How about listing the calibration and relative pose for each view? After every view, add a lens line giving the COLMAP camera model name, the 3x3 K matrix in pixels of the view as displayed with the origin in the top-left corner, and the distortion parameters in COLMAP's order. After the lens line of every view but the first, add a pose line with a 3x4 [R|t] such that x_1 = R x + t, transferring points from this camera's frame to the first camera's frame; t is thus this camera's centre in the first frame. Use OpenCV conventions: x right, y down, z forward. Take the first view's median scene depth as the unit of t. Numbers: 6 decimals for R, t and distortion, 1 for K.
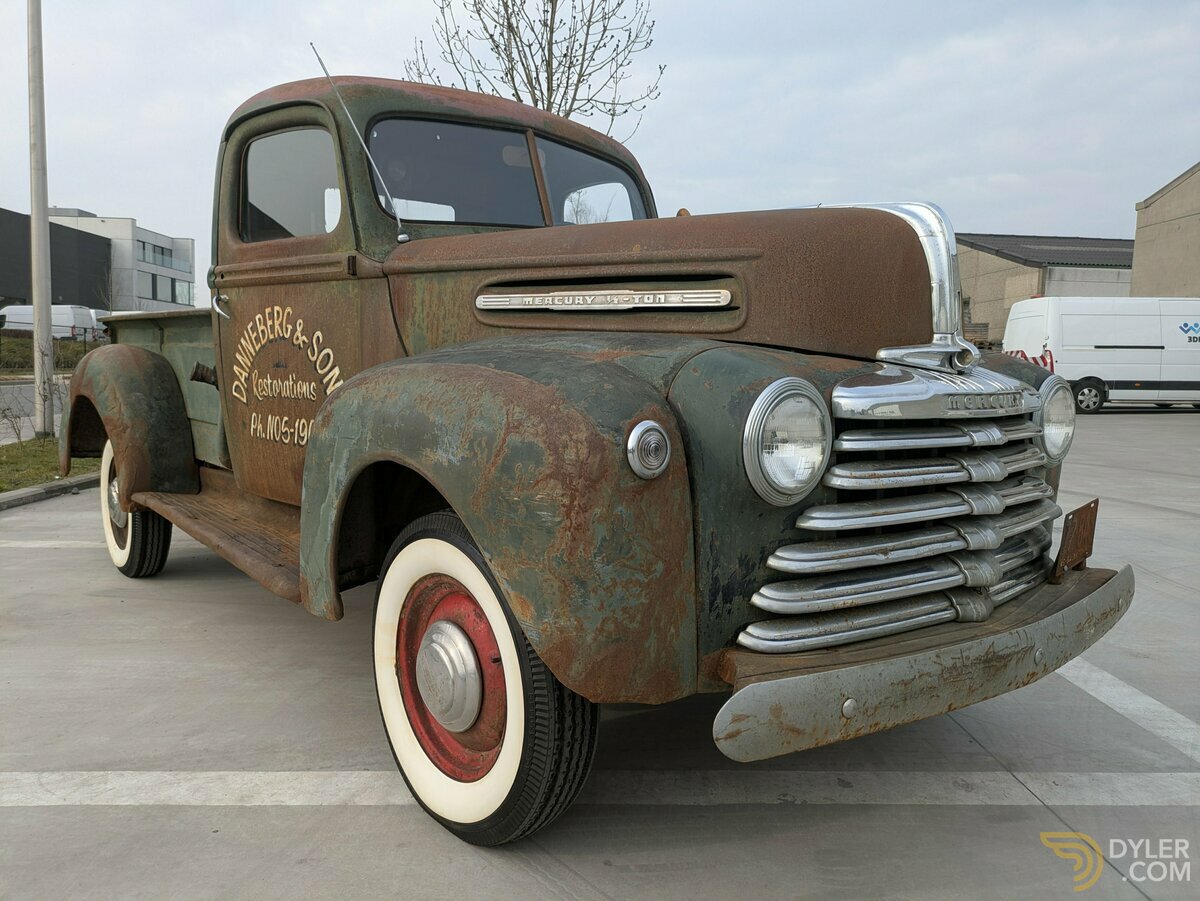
lens RADIAL K [[889.7, 0, 597.0], [0, 889.7, 454.4], [0, 0, 1]] dist [0.057353, -0.060167]
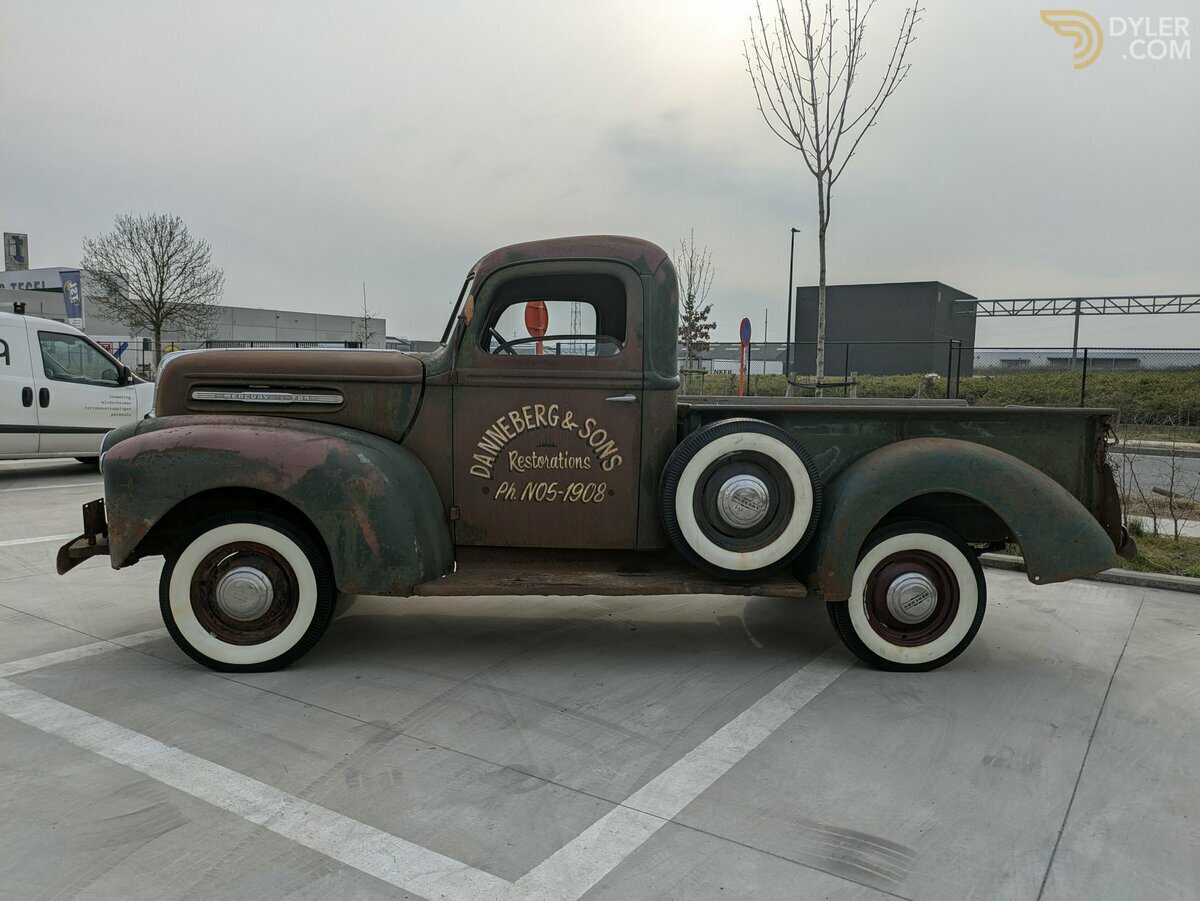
lens RADIAL K [[889.7, 0, 597.0], [0, 889.7, 454.4], [0, 0, 1]] dist [0.057353, -0.060167]
pose [[-0.568227, 0.036650, -0.822056, 1.510680], [-0.118632, 0.984923, 0.125913, -0.401682], [0.814276, 0.169069, -0.555311, 2.936422]]
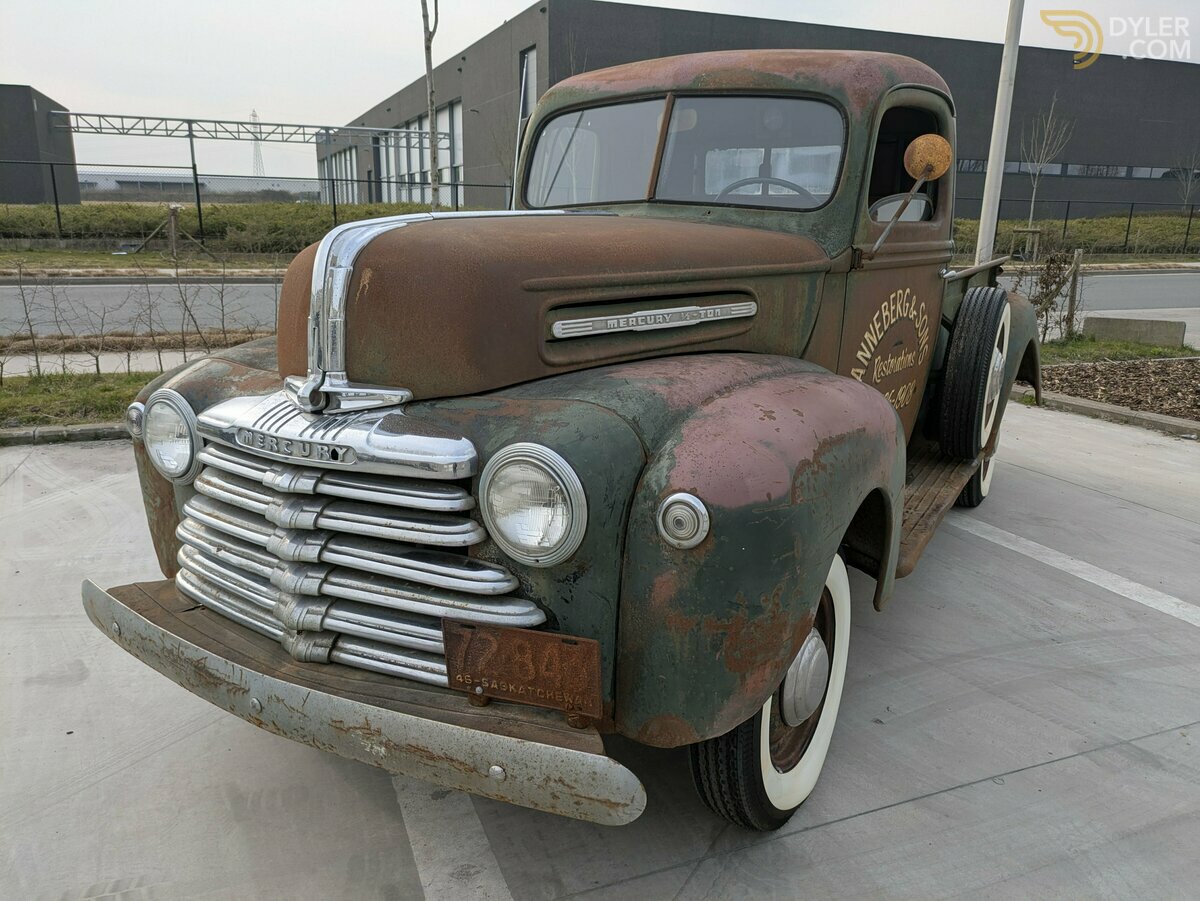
lens RADIAL K [[896.6, 0, 596.0], [0, 896.6, 451.2], [0, 0, 1]] dist [0.055653, -0.061049]
pose [[0.341085, 0.217488, -0.914527, 1.231955], [-0.099873, 0.975746, 0.194798, -0.235596], [0.934712, 0.024894, 0.354533, 0.827639]]
